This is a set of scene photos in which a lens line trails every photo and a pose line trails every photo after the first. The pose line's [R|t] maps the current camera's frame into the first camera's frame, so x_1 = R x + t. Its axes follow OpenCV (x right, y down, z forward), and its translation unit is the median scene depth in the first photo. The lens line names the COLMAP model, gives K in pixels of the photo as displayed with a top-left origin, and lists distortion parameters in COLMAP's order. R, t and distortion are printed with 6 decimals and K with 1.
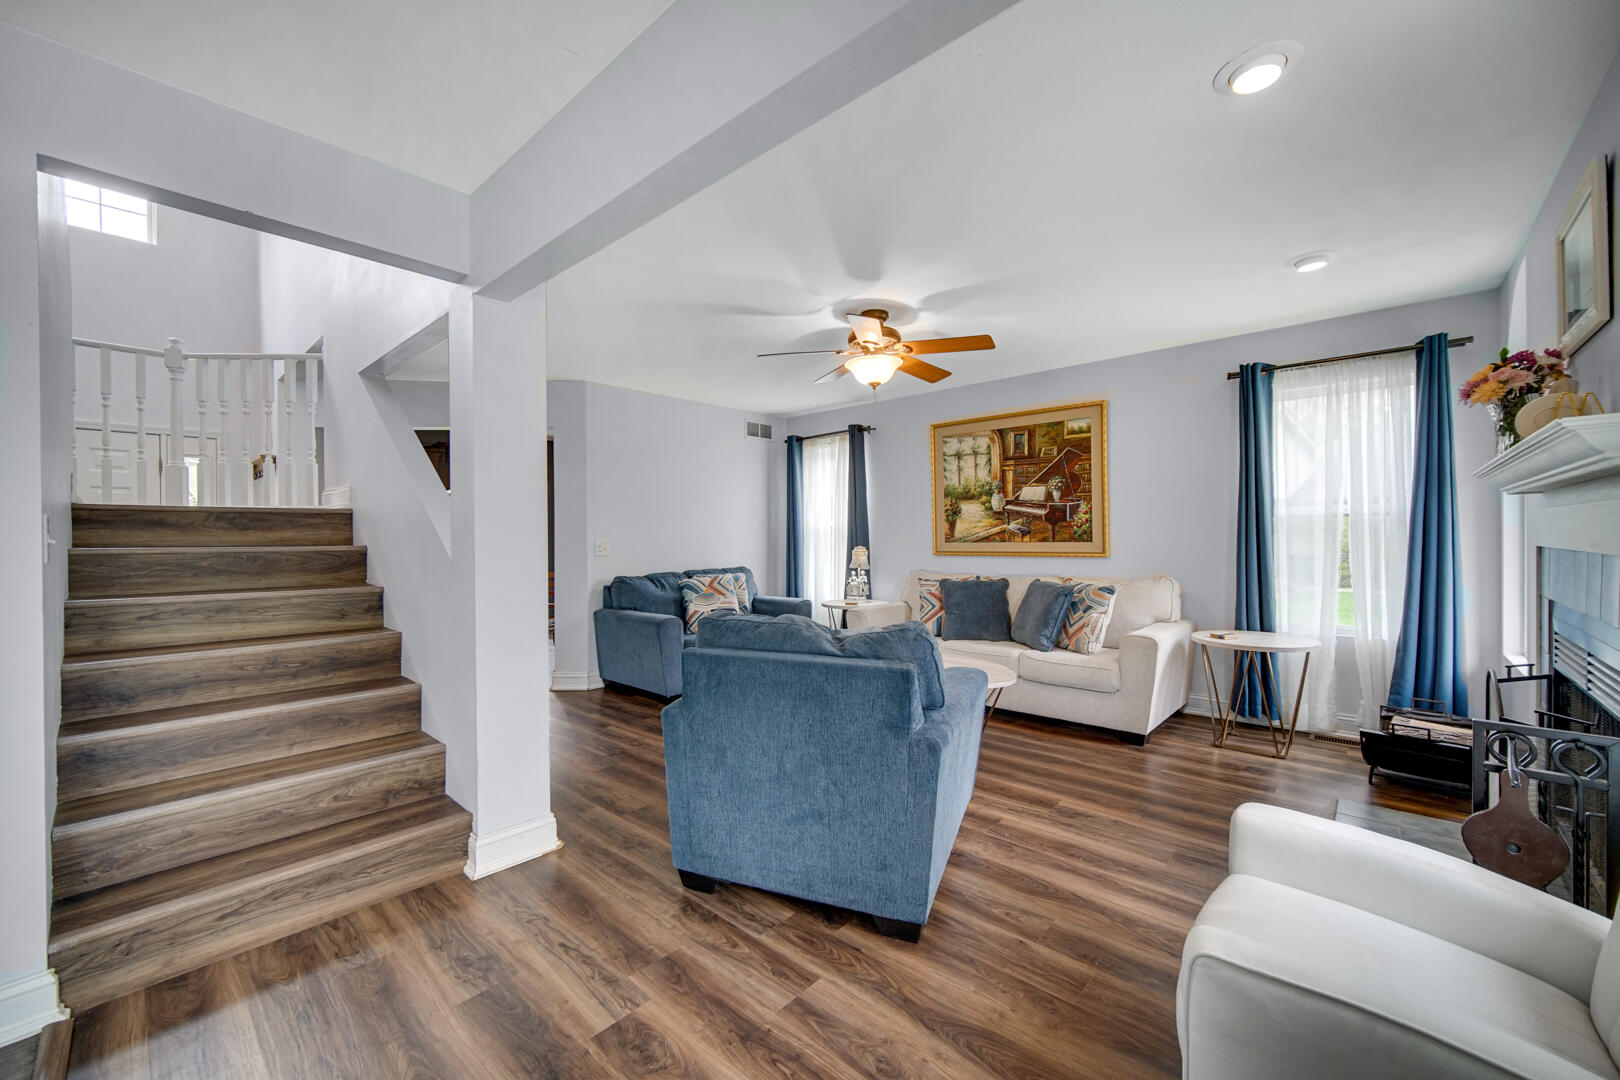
lens RADIAL K [[641.0, 0, 800.5], [0, 641.0, 536.7], [0, 0, 1]] dist [-0.003221, -0.000211]
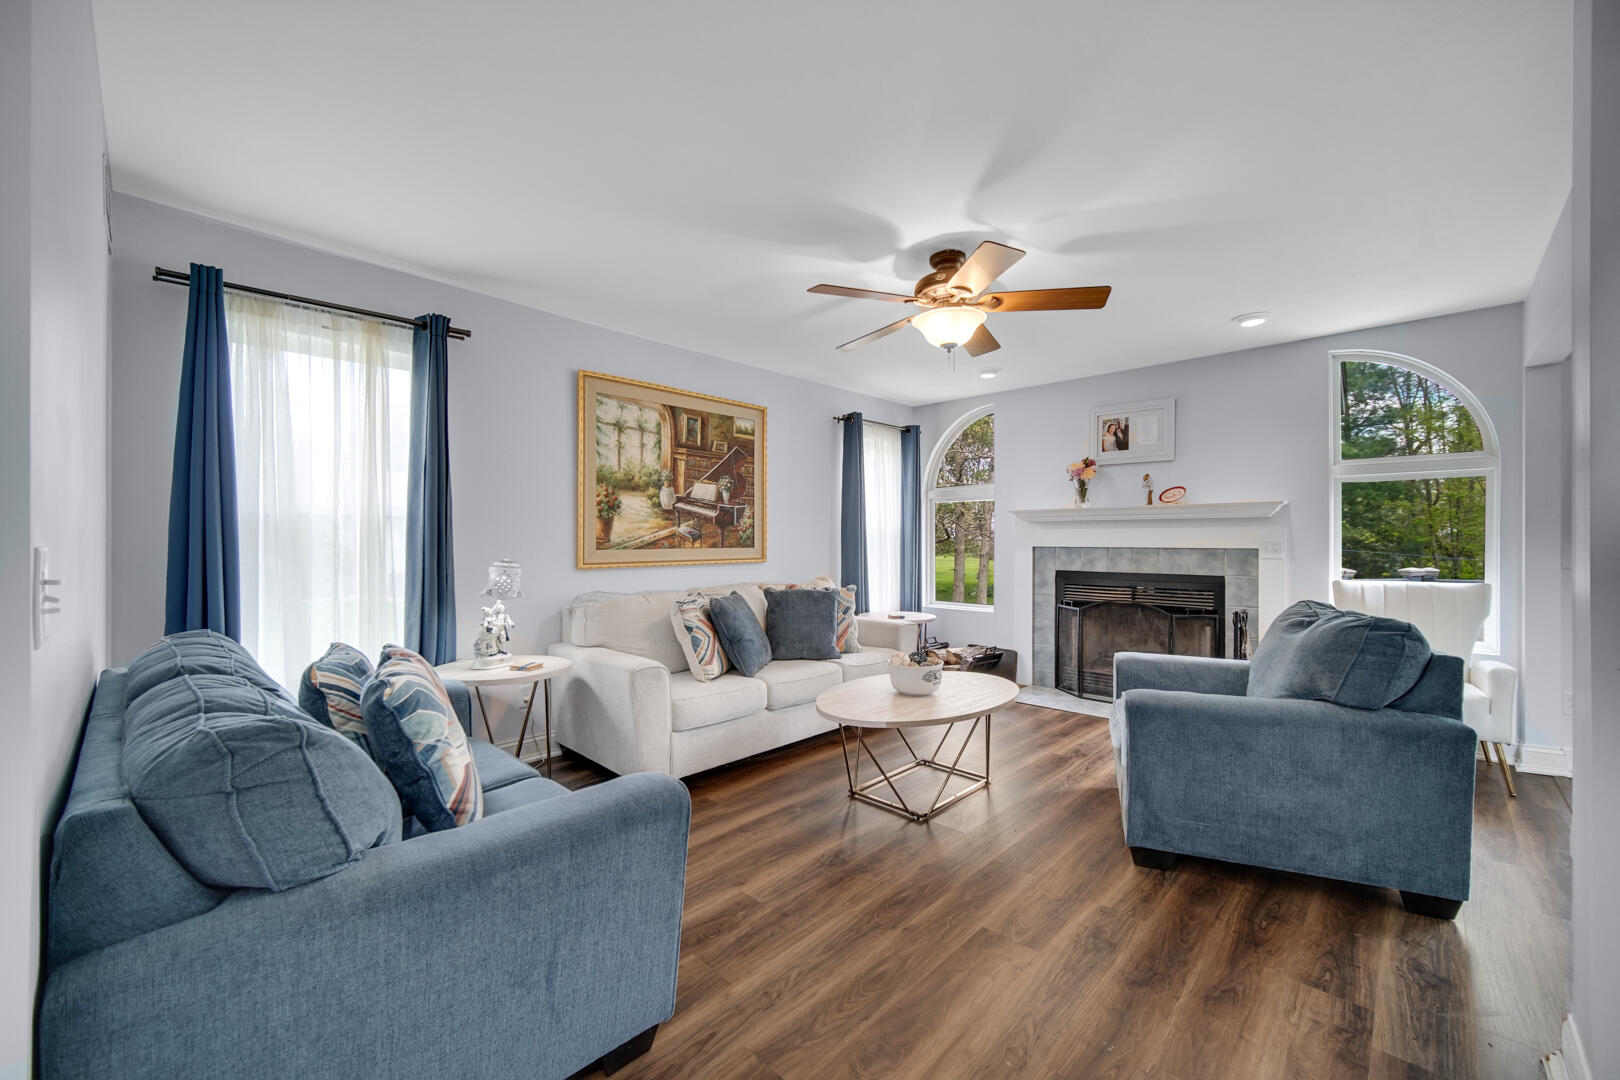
lens RADIAL K [[641.0, 0, 803.4], [0, 641.0, 545.1], [0, 0, 1]] dist [-0.003221, -0.000211]
pose [[0.023664, 0.000703, 0.999720, -0.480427], [0.000086, 1.000000, -0.000705, 0.004891], [-0.999720, 0.000103, 0.023664, 0.821881]]
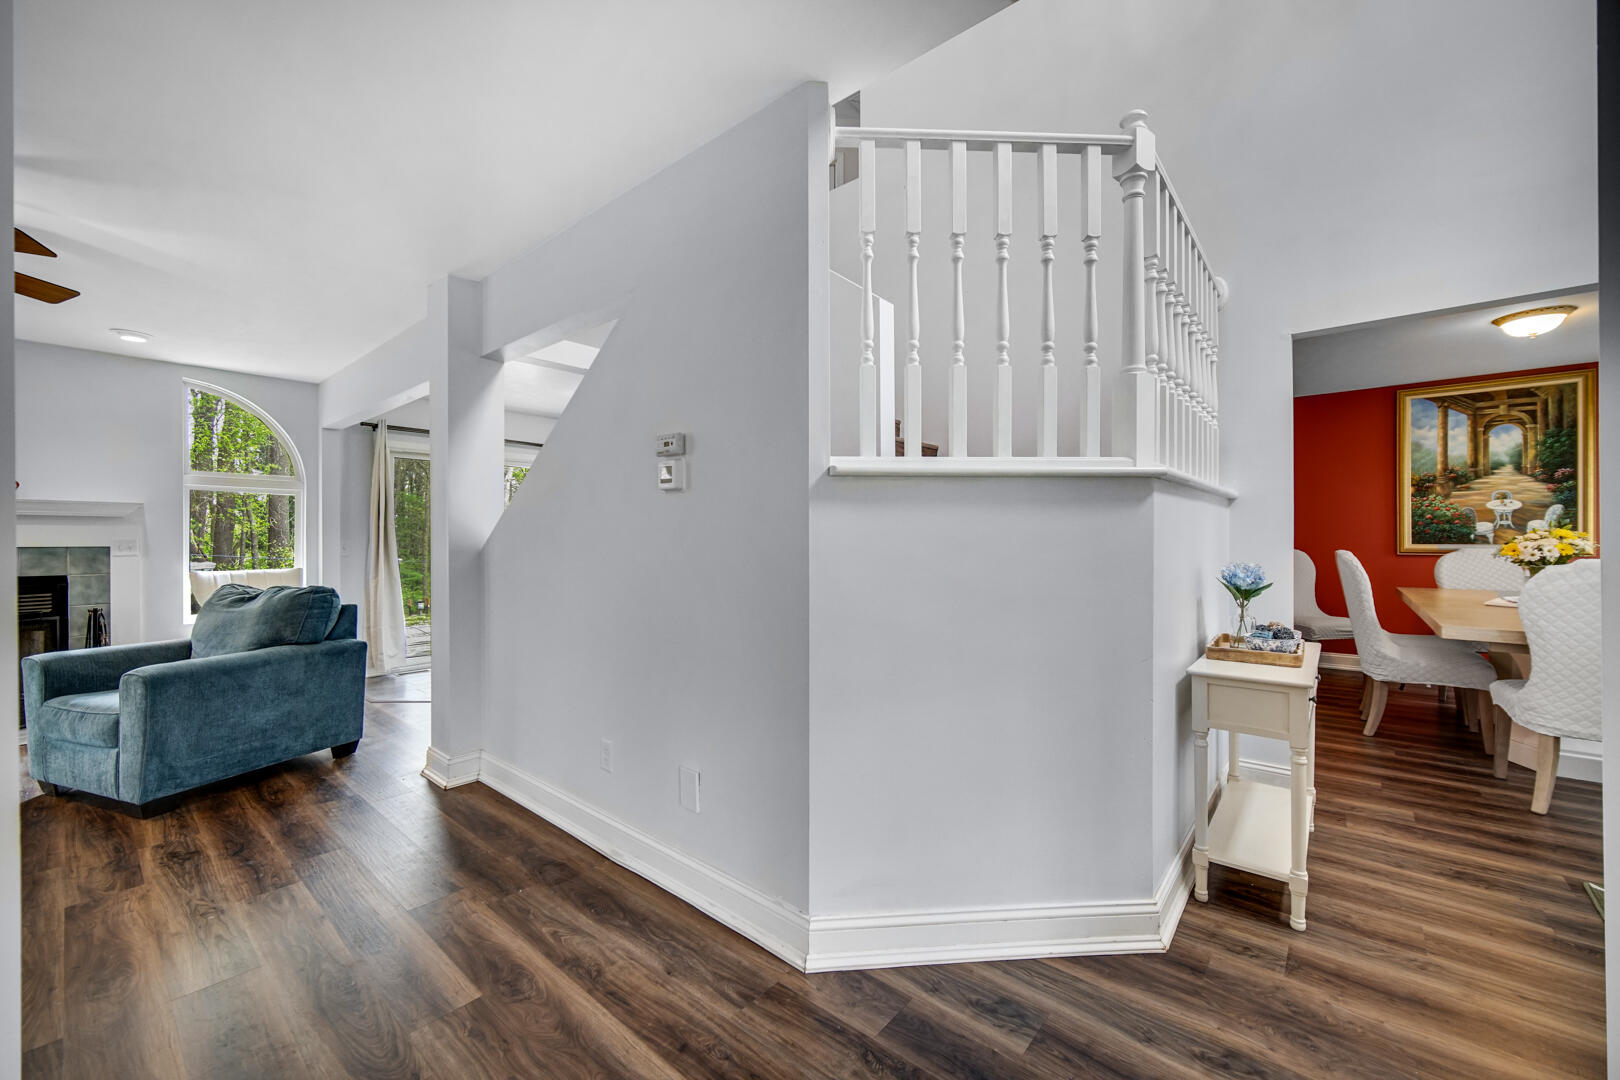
lens RADIAL K [[641.0, 0, 808.7], [0, 641.0, 537.2], [0, 0, 1]] dist [-0.003221, -0.000211]
pose [[-0.999285, 0.009243, -0.036655, -0.642613], [0.009359, 0.999952, -0.002977, 0.010780], [0.036626, -0.003318, -0.999324, 1.598911]]
